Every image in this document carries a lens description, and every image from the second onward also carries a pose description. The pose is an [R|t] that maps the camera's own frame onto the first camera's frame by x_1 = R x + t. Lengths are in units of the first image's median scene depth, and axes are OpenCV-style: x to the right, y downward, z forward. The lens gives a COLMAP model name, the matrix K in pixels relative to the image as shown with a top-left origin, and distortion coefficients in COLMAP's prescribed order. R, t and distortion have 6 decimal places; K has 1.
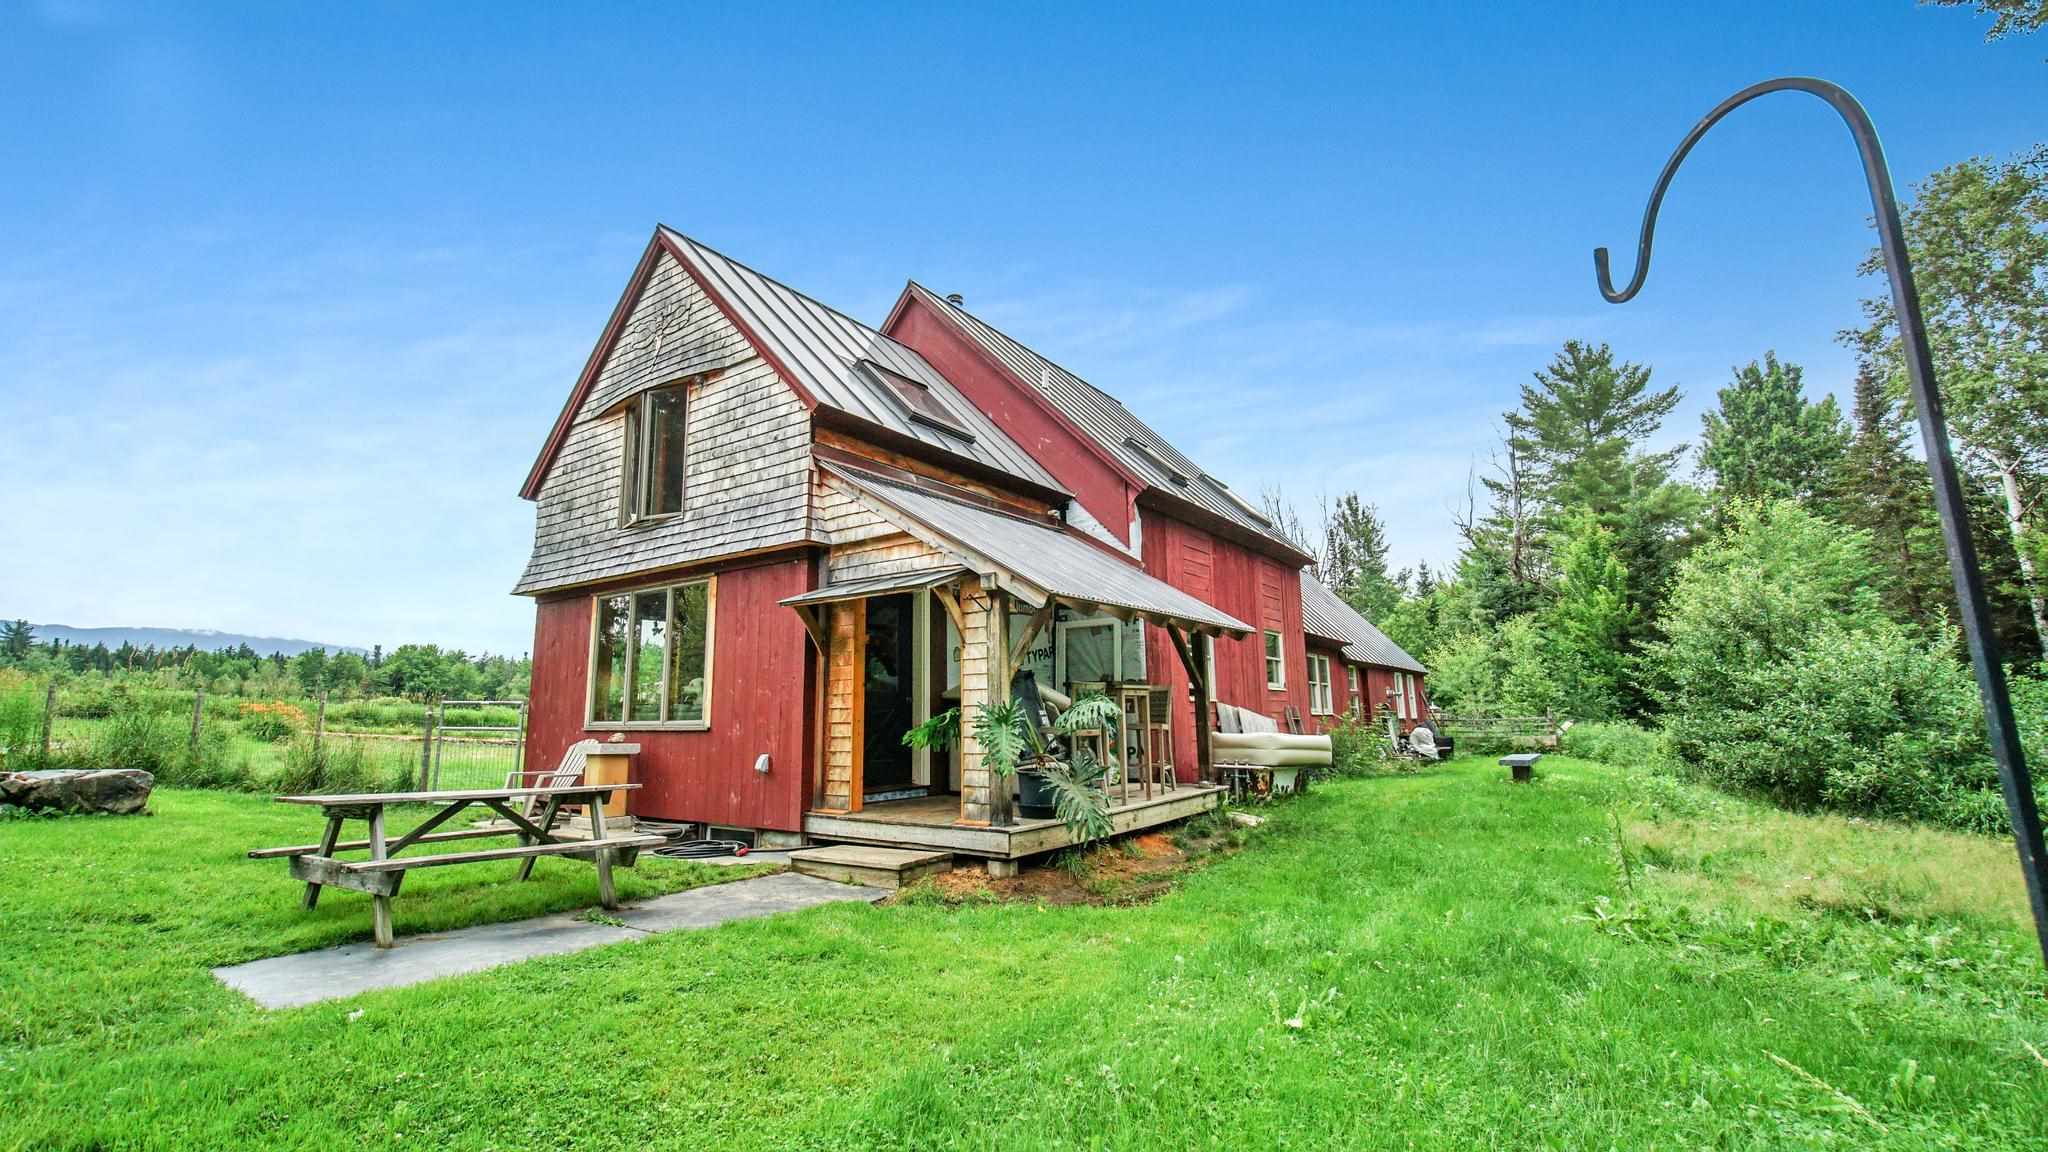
lens RADIAL K [[873.5, 0, 1016.0], [0, 873.5, 568.8], [0, 0, 1]] dist [-0.008033, -0.000499]
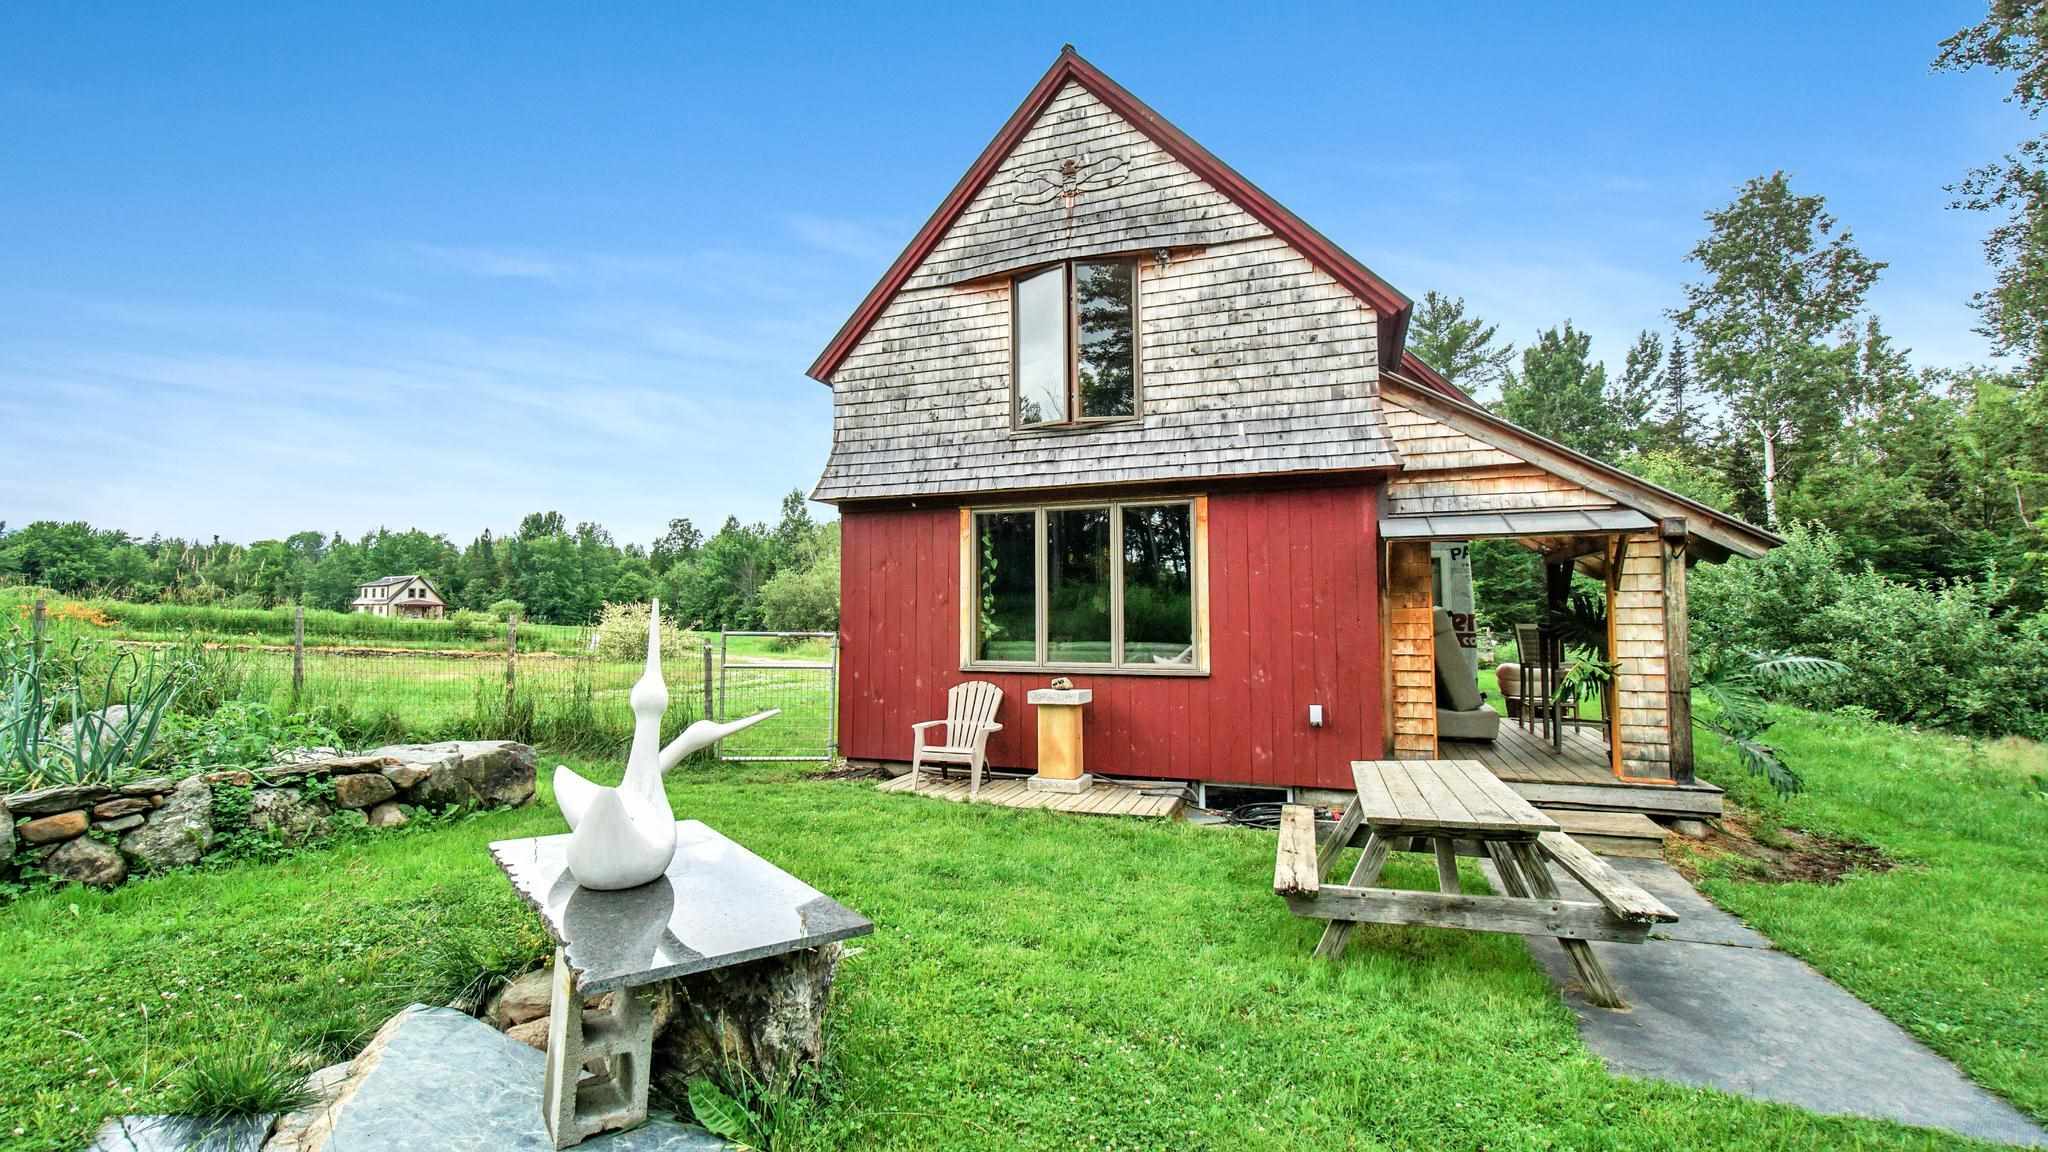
lens RADIAL K [[873.5, 0, 1025.4], [0, 873.5, 568.7], [0, 0, 1]] dist [-0.008033, -0.000499]
pose [[0.967397, 0.025663, 0.251960, -0.667660], [-0.052403, 0.993607, 0.099998, 0.002083], [-0.247783, -0.109942, 0.962557, 0.199728]]
